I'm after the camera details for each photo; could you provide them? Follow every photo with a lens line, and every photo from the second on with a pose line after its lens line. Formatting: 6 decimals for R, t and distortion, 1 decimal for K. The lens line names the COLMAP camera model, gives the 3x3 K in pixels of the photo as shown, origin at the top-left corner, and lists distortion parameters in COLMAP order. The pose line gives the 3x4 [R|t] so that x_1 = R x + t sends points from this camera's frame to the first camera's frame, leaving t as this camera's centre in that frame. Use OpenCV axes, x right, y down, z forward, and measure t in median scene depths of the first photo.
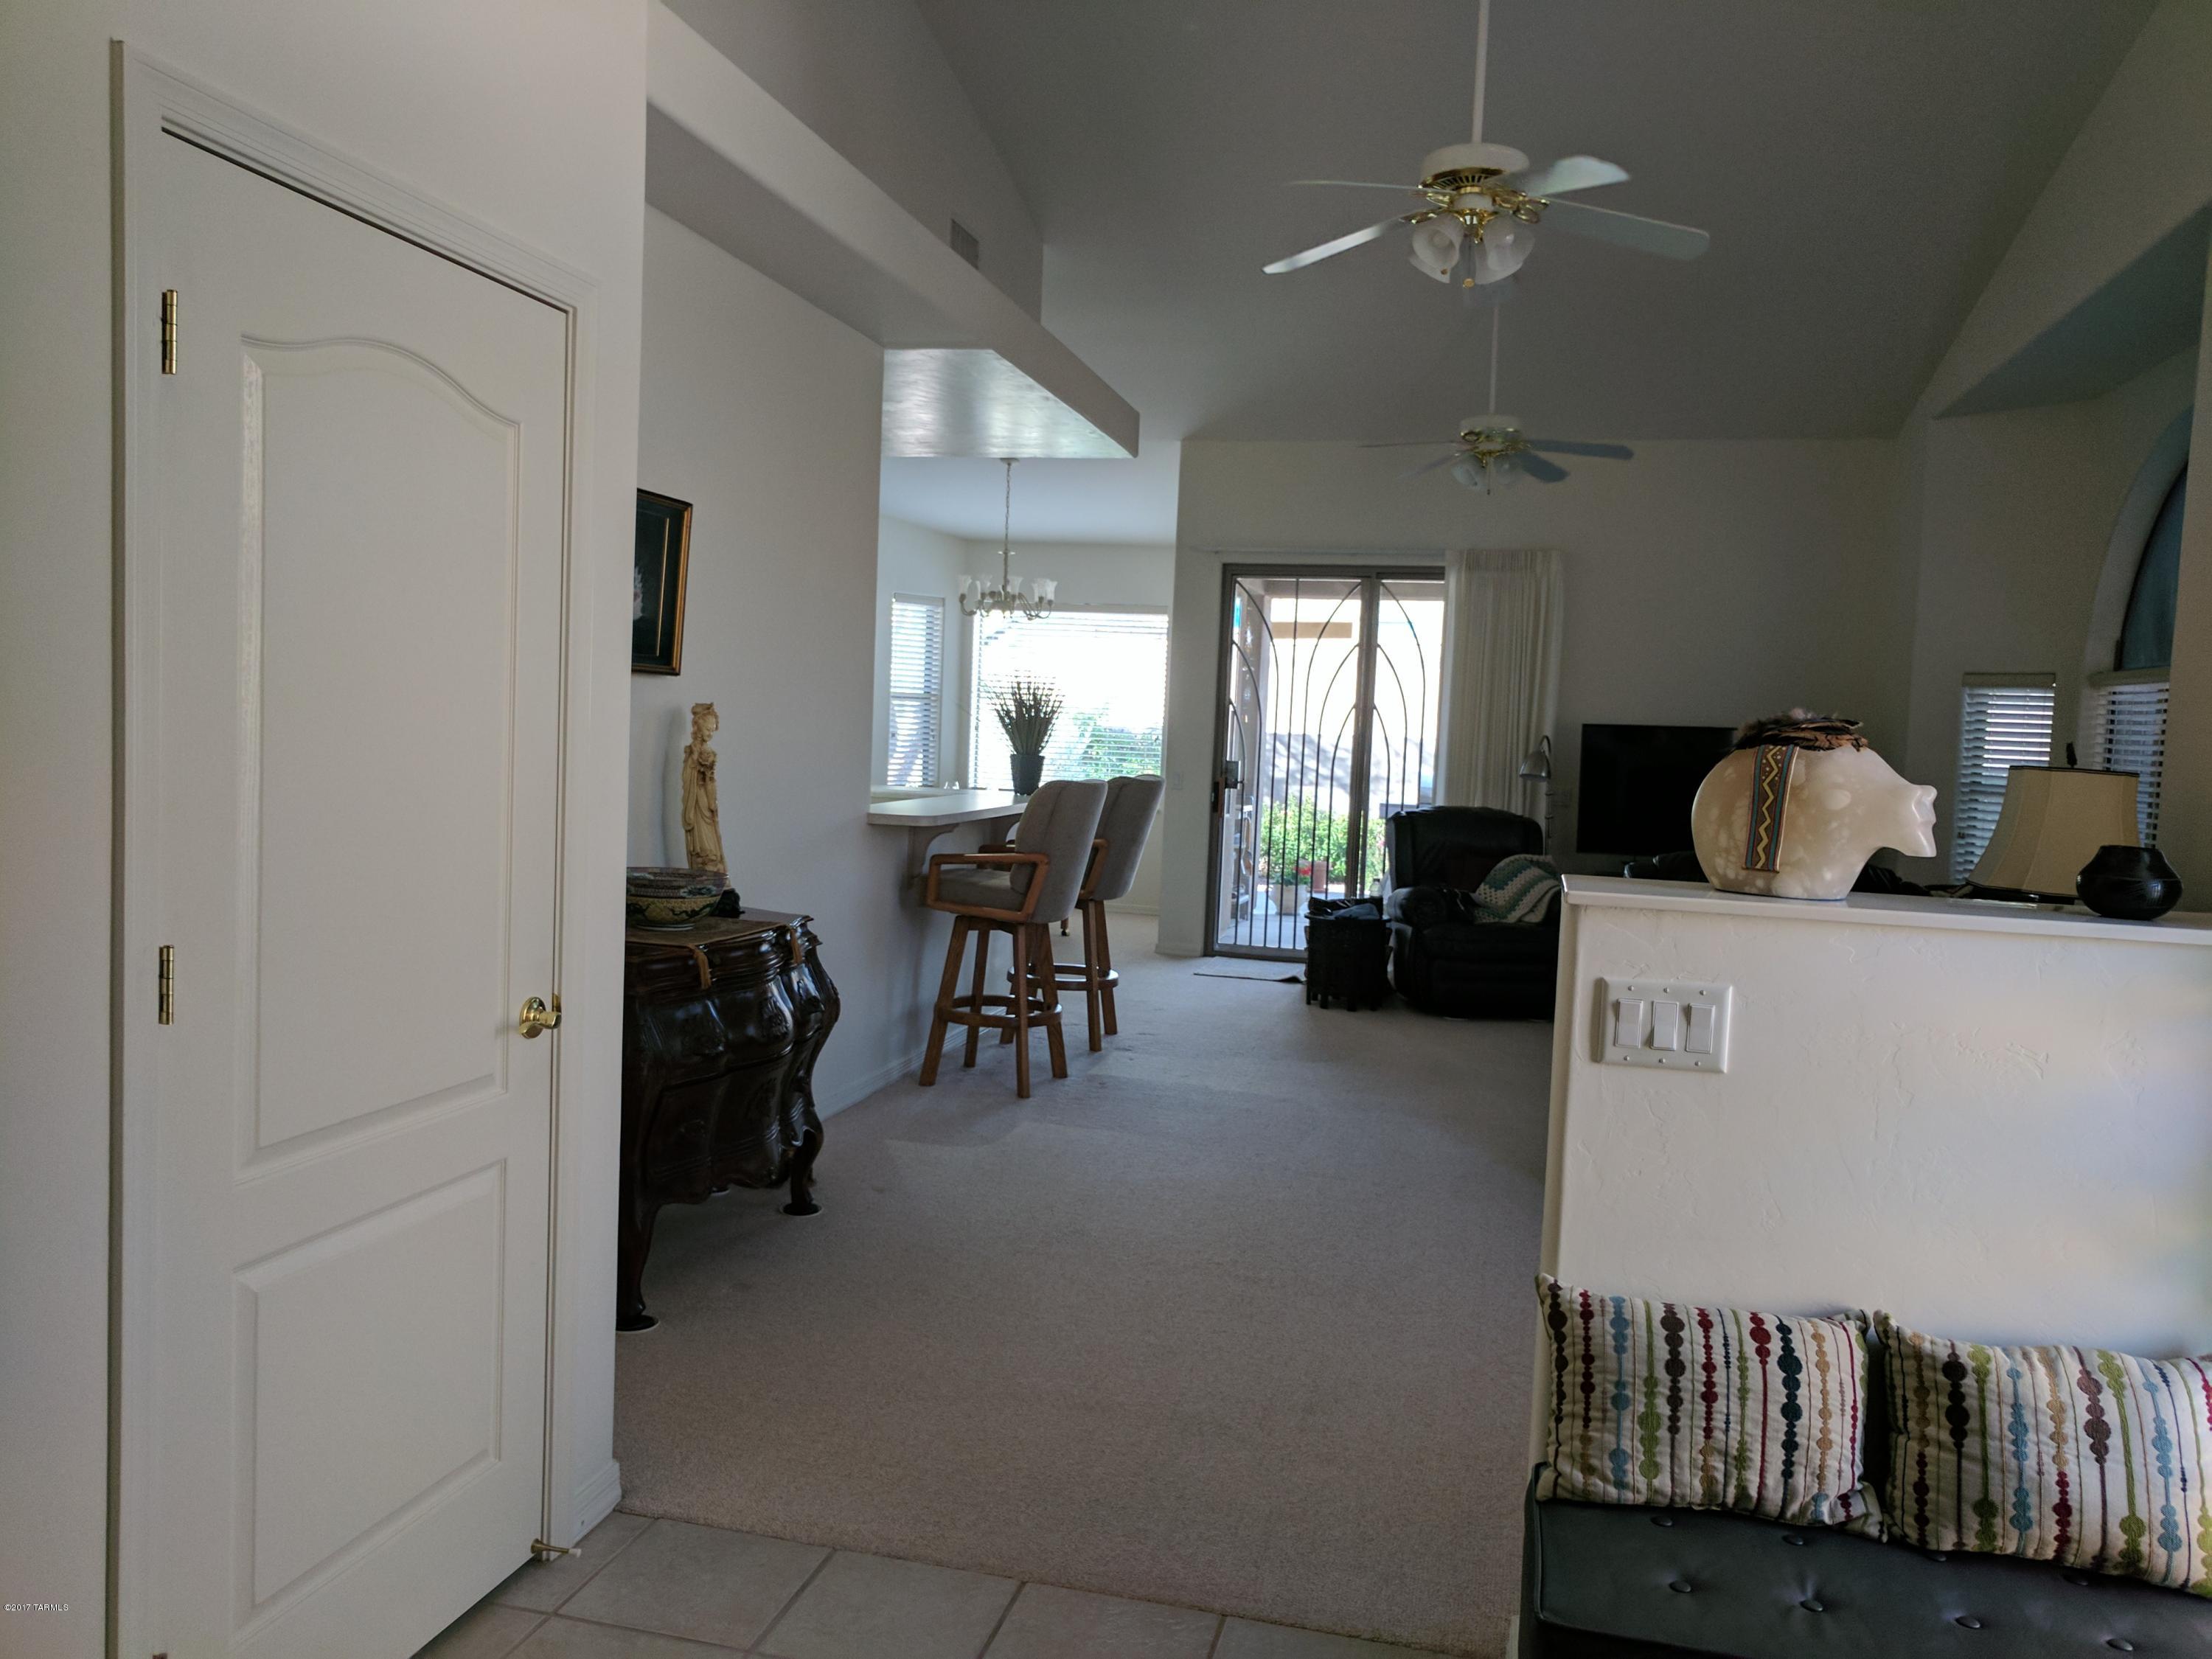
lens RADIAL K [[1678.8, 0, 1098.1], [0, 1678.8, 825.7], [0, 0, 1]] dist [-0.001671, 0.020505]
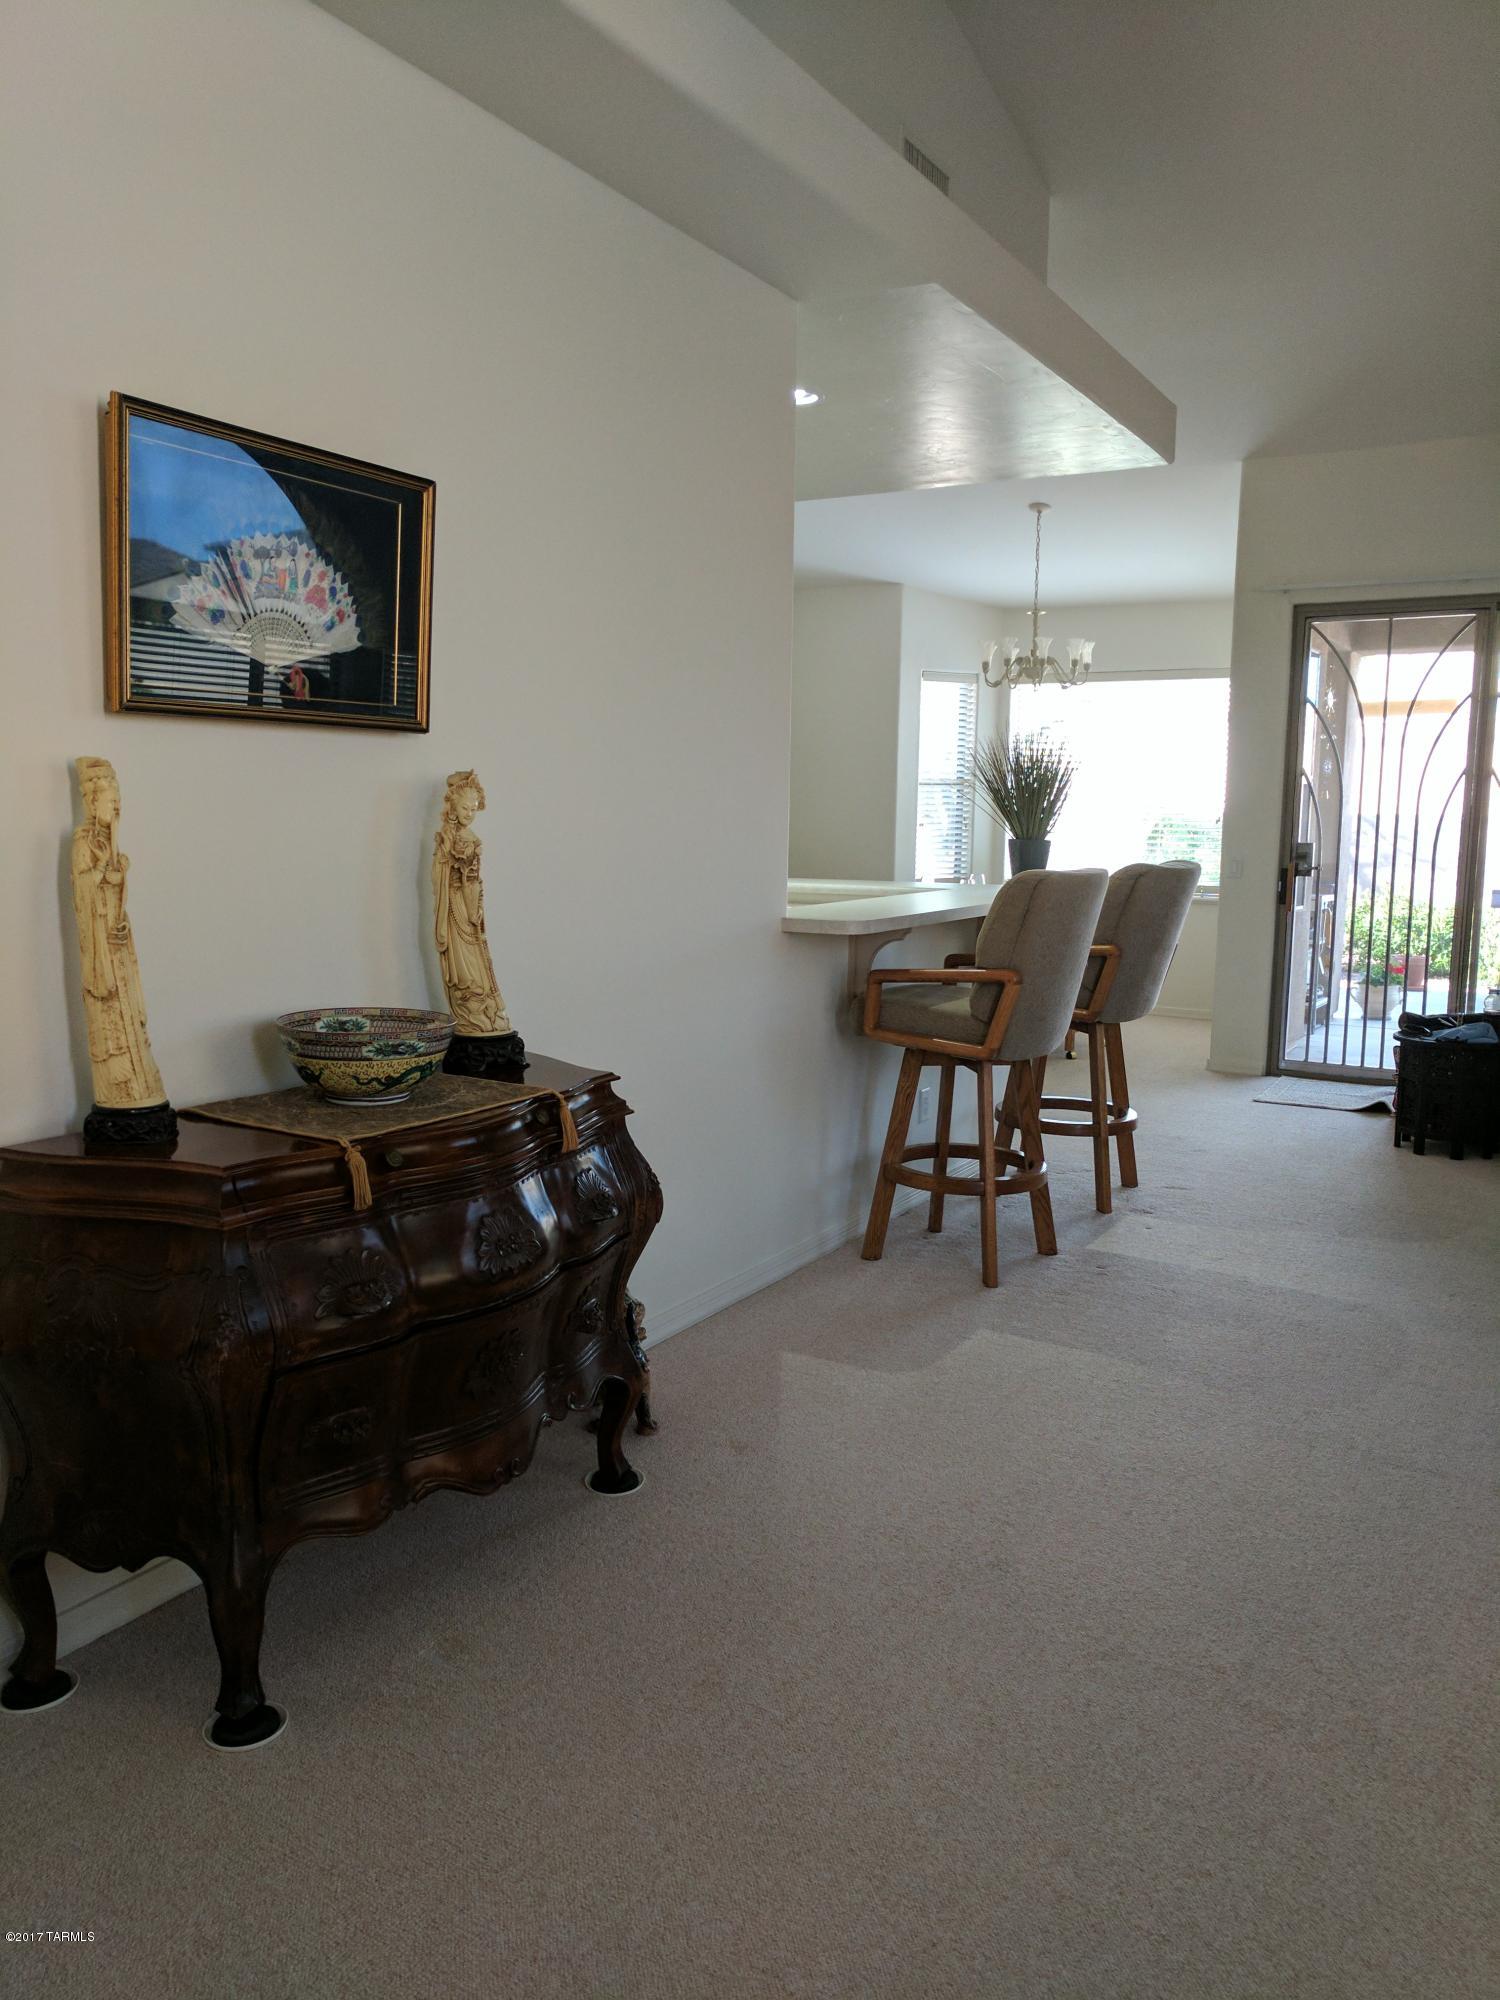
lens RADIAL K [[1517.9, 0, 739.6], [0, 1517.9, 998.3], [0, 0, 1]] dist [-0.001671, 0.020505]
pose [[0.958433, 0.005826, -0.285258, 0.039910], [0.009986, 0.998494, 0.053945, -0.007489], [0.285143, -0.054551, 0.956931, 0.286921]]
